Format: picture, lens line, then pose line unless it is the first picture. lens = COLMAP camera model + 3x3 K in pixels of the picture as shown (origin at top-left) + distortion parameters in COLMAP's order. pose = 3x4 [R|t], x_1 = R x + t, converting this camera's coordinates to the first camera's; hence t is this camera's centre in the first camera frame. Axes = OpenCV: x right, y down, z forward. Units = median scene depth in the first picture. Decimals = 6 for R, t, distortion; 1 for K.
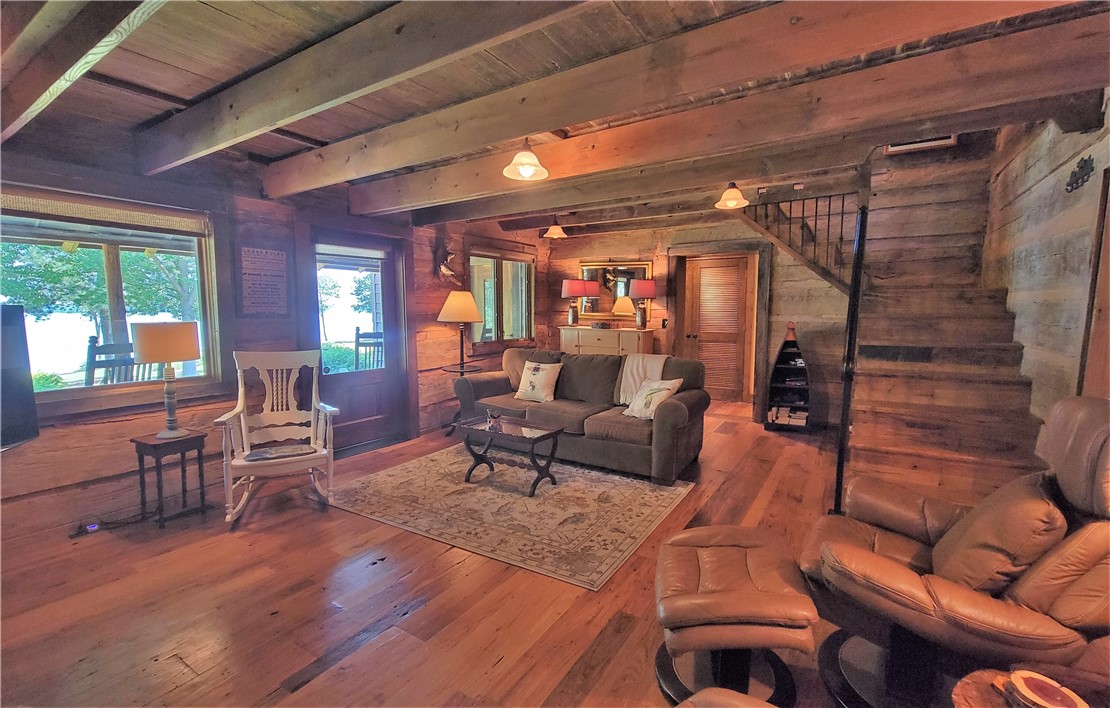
lens RADIAL K [[479.9, 0, 555.0], [0, 479.9, 354.0], [0, 0, 1]] dist [0.000343, 0.000088]
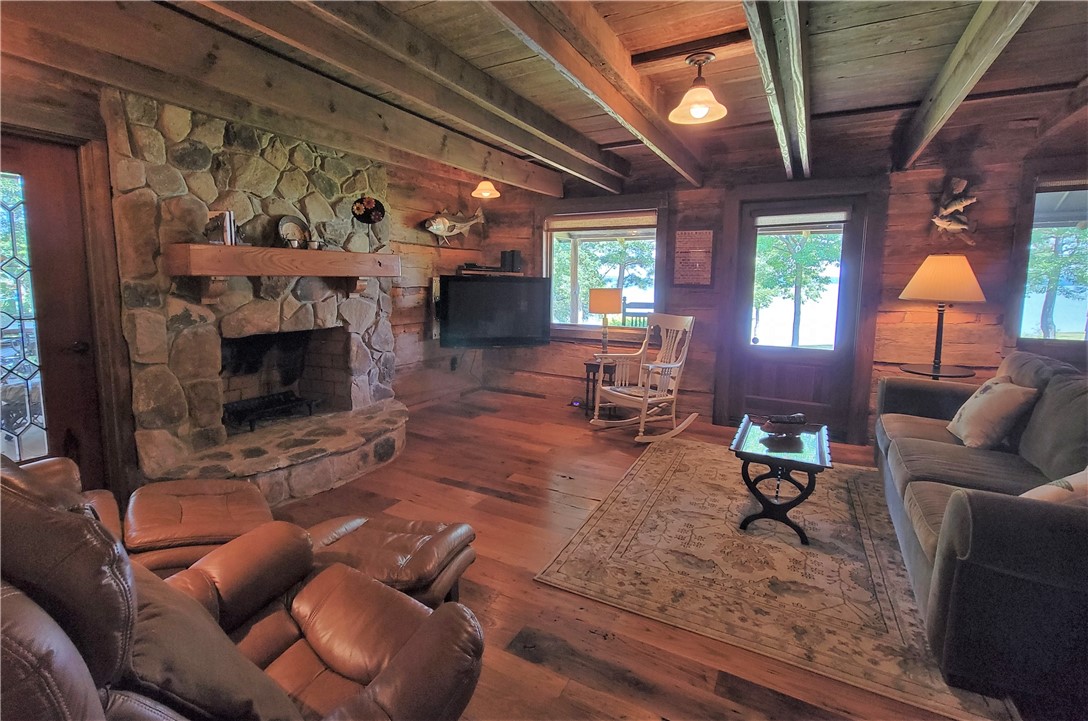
lens RADIAL K [[487.8, 0, 541.6], [0, 487.8, 327.4], [0, 0, 1]] dist [-0.000021, 0.000179]
pose [[0.076098, 0.099529, -0.992120, 0.642555], [-0.096916, 0.991033, 0.091986, -0.056498], [0.992379, 0.089152, 0.085062, 0.575525]]
